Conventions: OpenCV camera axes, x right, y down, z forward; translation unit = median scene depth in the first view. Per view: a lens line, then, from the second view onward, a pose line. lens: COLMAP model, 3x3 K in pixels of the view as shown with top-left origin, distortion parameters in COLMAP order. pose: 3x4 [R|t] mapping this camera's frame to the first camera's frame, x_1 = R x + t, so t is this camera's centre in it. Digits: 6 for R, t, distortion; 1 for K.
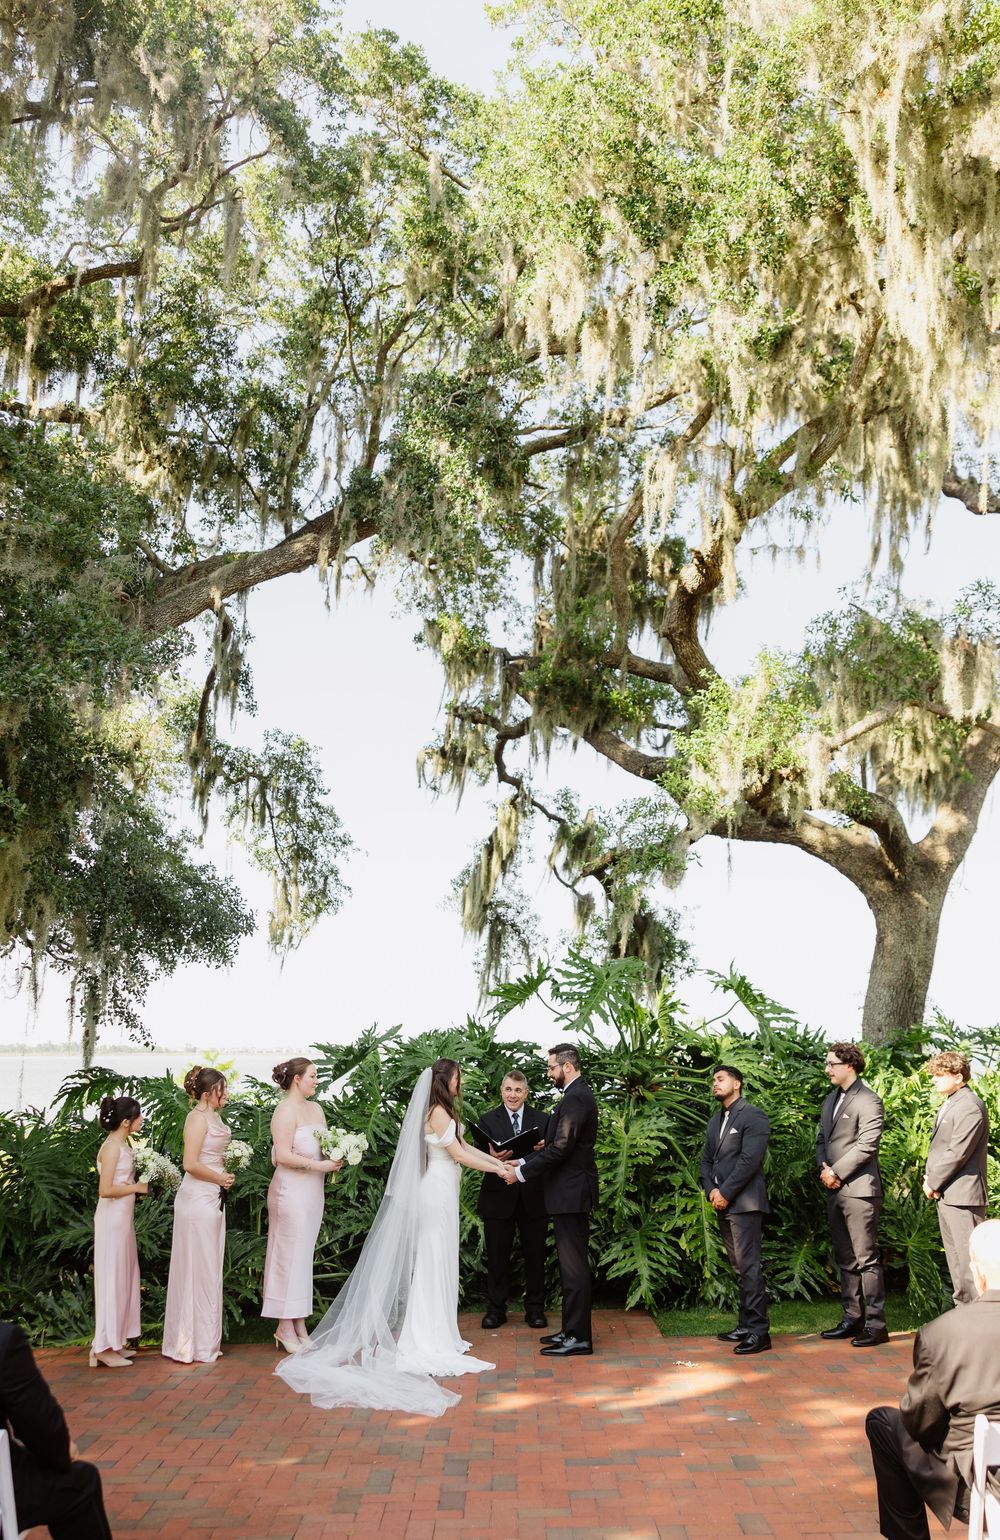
lens RADIAL K [[1333.7, 0, 506.5], [0, 1333.7, 775.3], [0, 0, 1]] dist [0.004803, -0.007339]
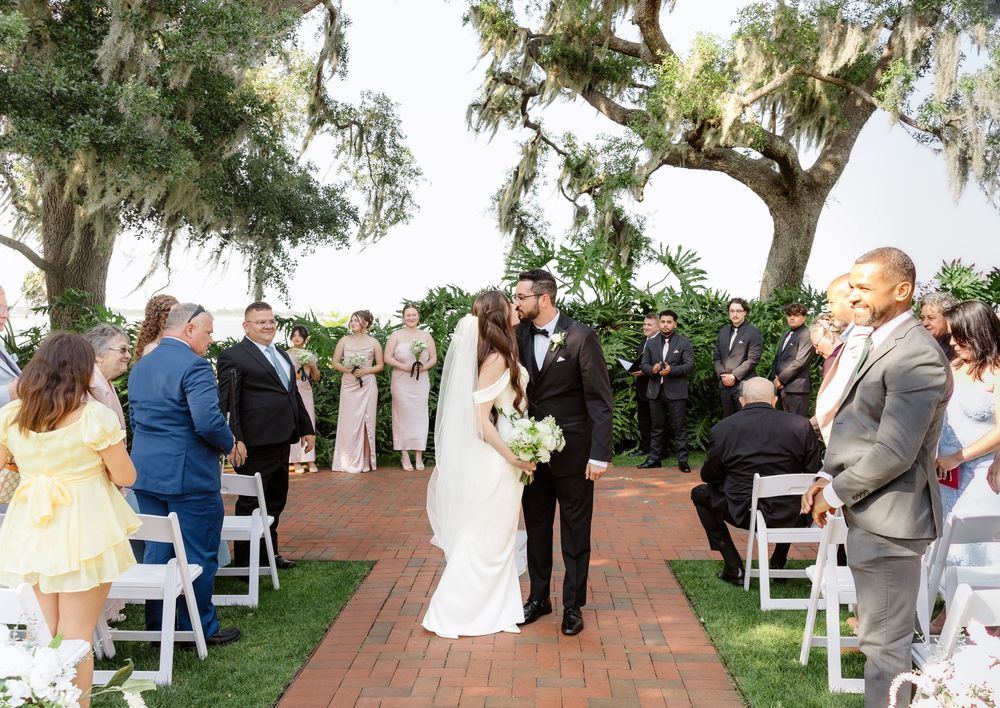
lens RADIAL K [[932.9, 0, 504.3], [0, 932.9, 375.3], [0, 0, 1]] dist [-0.002893, 0.000000]
pose [[0.999607, 0.006032, -0.027376, 0.004675], [0.001391, 0.964701, 0.263344, -0.002401], [0.027998, -0.263278, 0.964314, -0.062599]]
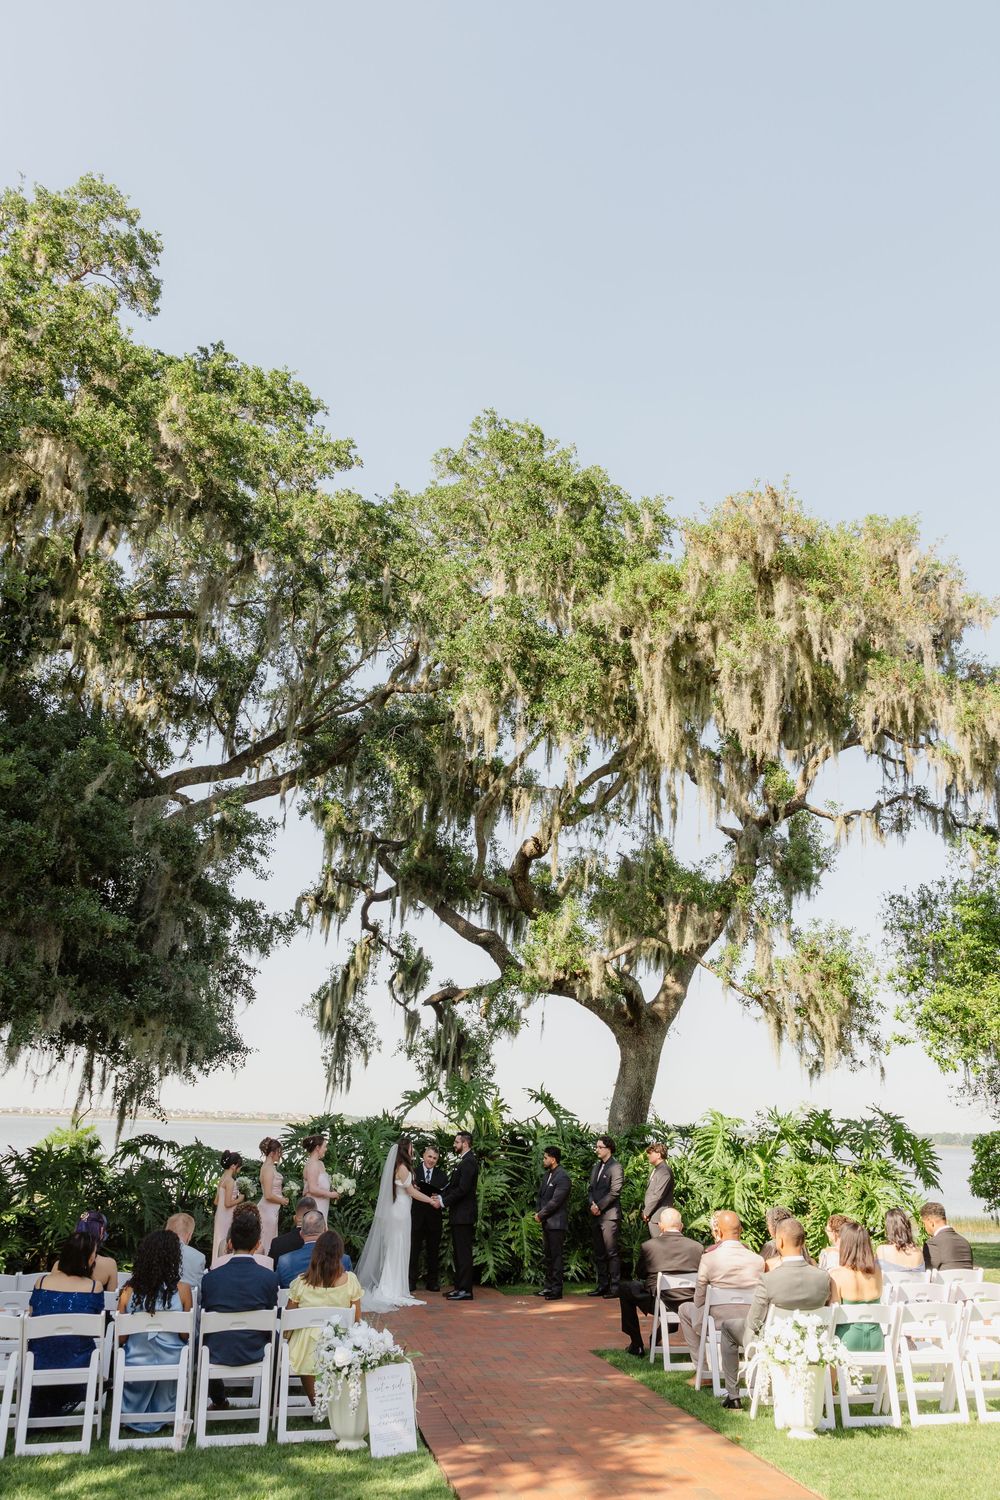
lens RADIAL K [[1186.7, 0, 494.1], [0, 1186.7, 747.0], [0, 0, 1]] dist [0.008107, 0.000694]
pose [[0.983771, 0.084746, 0.158157, -0.126452], [-0.068087, 0.991824, -0.107936, -0.089941], [-0.166011, 0.095416, 0.981497, -0.395356]]
